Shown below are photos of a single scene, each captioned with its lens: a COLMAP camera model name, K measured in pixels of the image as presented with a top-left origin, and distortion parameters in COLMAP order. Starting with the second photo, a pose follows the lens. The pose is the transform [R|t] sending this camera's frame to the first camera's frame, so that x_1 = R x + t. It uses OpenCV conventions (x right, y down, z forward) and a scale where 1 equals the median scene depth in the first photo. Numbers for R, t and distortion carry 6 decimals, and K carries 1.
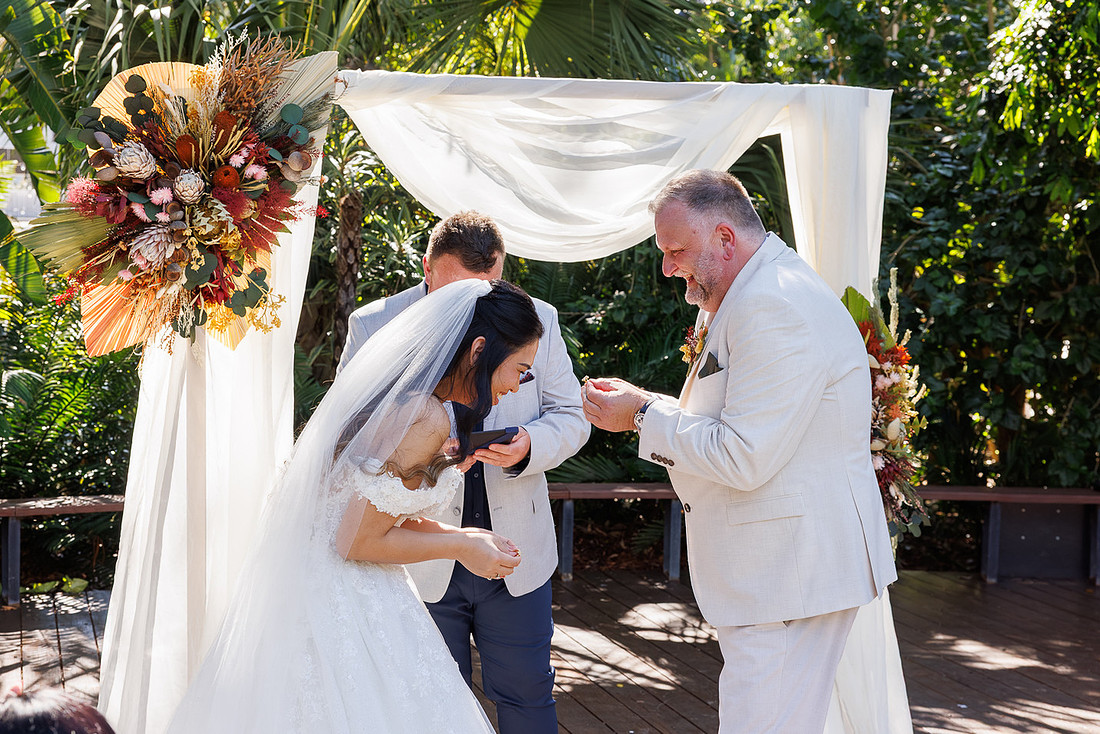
lens RADIAL K [[1869.9, 0, 550.3], [0, 1869.9, 389.1], [0, 0, 1]] dist [0.042989, 0.143540]
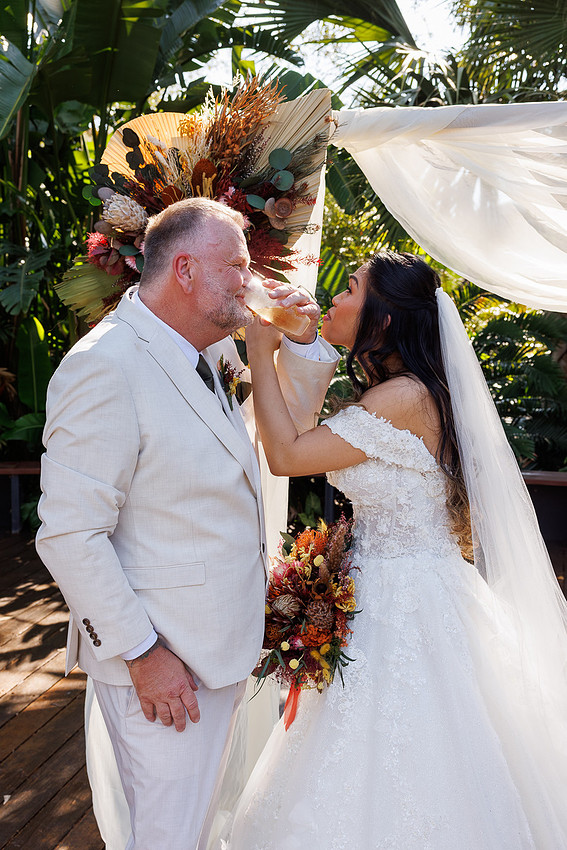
lens RADIAL K [[998.7, 0, 280.1], [0, 998.7, 462.6], [0, 0, 1]] dist [0.008110, 0.004535]
pose [[0.852987, 0.088326, -0.514403, 0.142395], [-0.036301, 0.993230, 0.110349, -0.047556], [0.520668, -0.075453, 0.850419, 0.546057]]
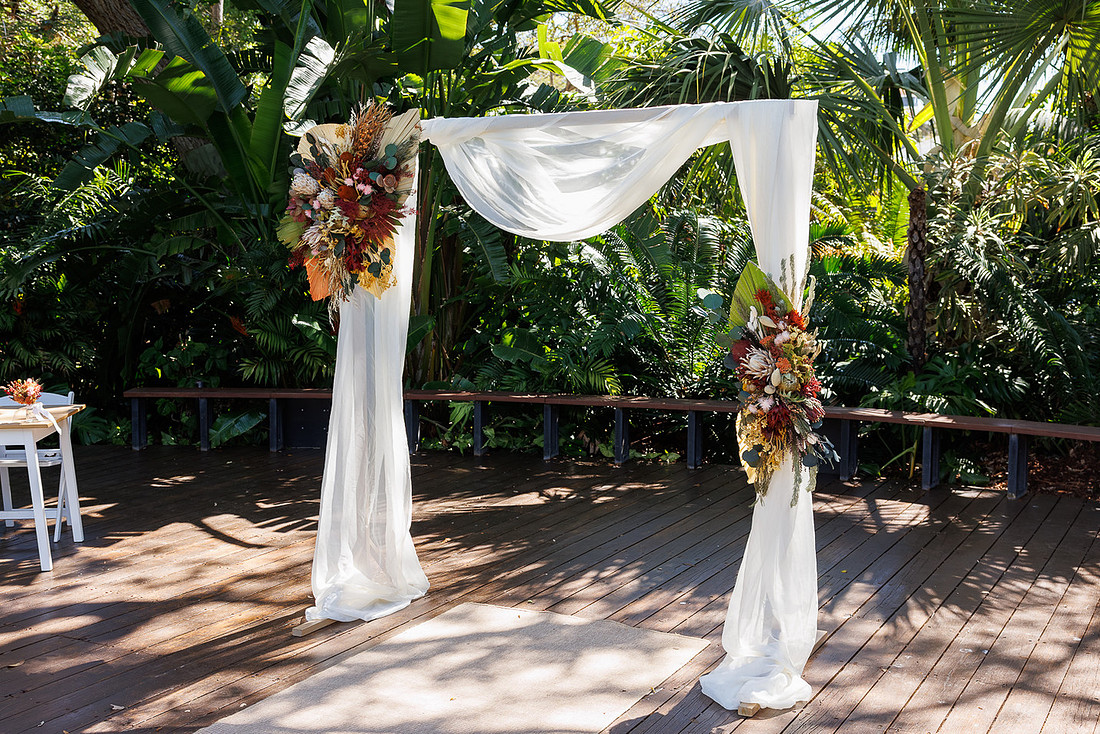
lens RADIAL K [[1308.3, 0, 514.6], [0, 1308.3, 328.6], [0, 0, 1]] dist [0.106122, 0.007643]
pose [[0.703213, 0.040914, -0.709801, 0.727177], [-0.042484, 0.998977, 0.015493, -0.018247], [0.709709, 0.019260, 0.704232, 0.295928]]
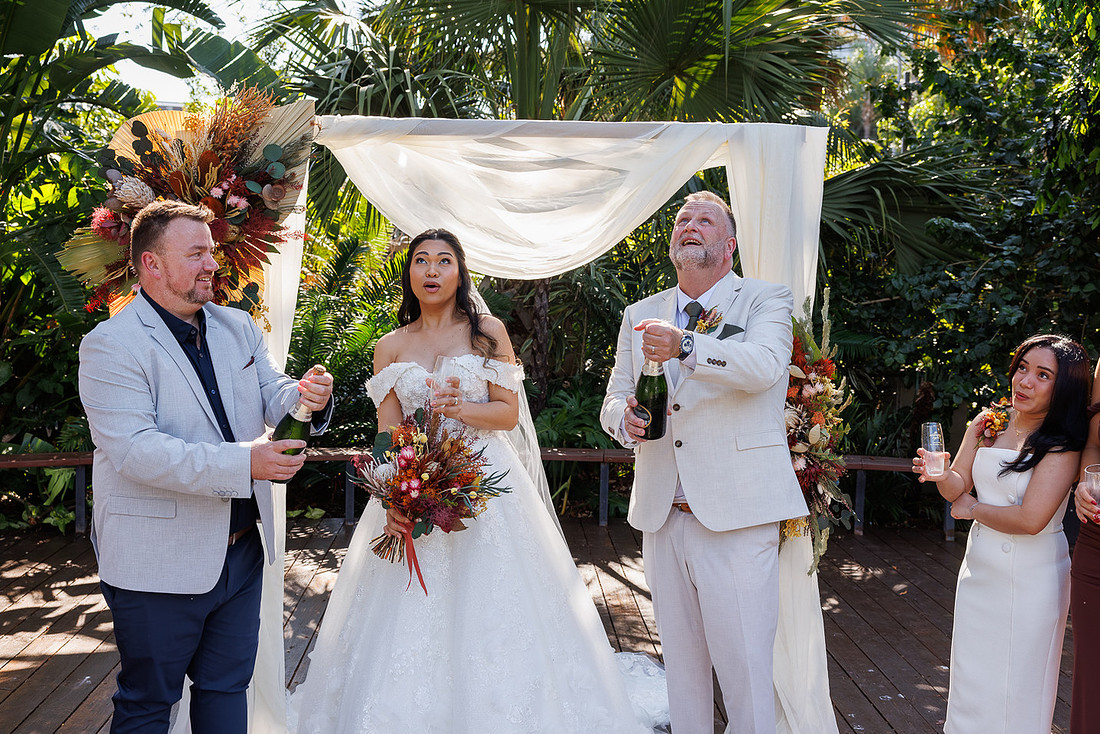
lens RADIAL K [[1280.8, 0, 563.0], [0, 1280.8, 356.3], [0, 0, 1]] dist [0.010611, 0.013200]
pose [[0.974627, 0.022508, -0.222699, 0.222916], [-0.023157, 0.999732, -0.000302, -0.022467], [0.222632, 0.005452, 0.974887, 0.252600]]
